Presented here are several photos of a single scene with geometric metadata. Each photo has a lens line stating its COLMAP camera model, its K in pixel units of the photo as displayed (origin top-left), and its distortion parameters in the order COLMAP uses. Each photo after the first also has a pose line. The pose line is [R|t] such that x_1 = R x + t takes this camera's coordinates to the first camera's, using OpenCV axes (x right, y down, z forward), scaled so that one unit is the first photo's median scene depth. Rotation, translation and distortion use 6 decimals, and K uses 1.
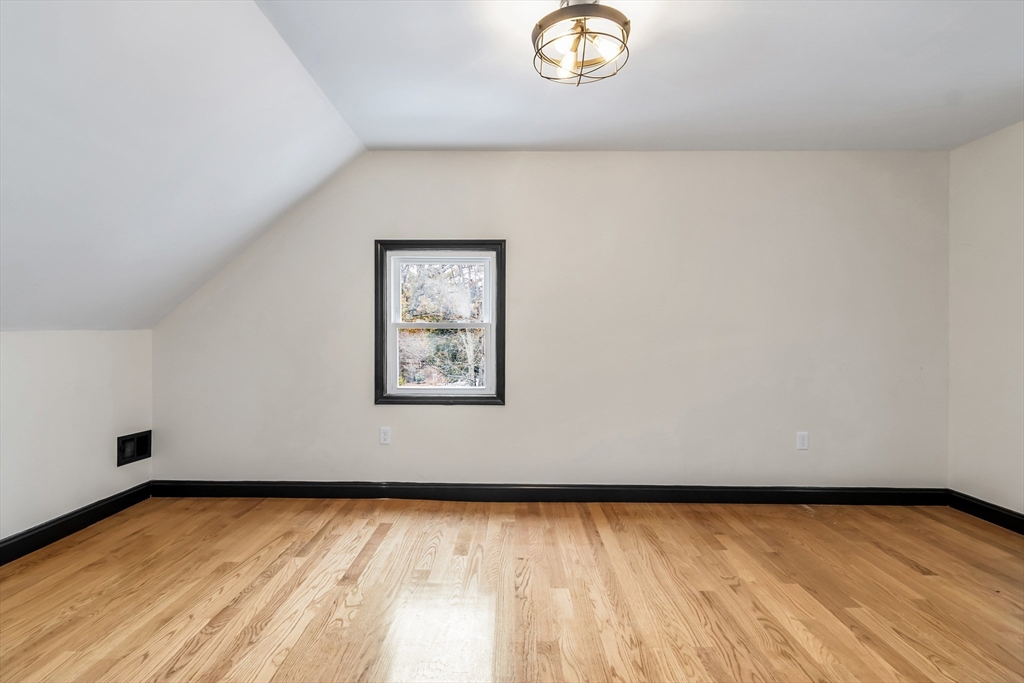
lens RADIAL K [[500.7, 0, 512.0], [0, 500.7, 341.5], [0, 0, 1]] dist [0.001590, 0.000417]
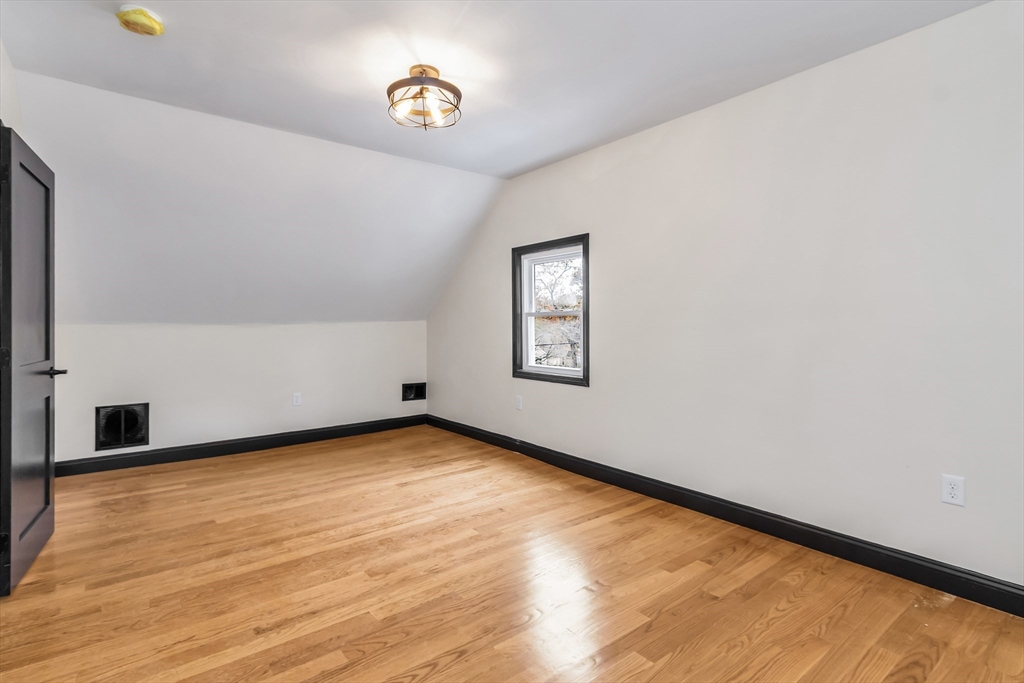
lens RADIAL K [[521.5, 0, 543.0], [0, 521.5, 327.7], [0, 0, 1]] dist [-0.000202, 0.000900]
pose [[0.631457, -0.000409, -0.775411, 0.839659], [0.003186, 0.999993, 0.002067, -0.003223], [0.775404, -0.003776, 0.631454, 0.232276]]
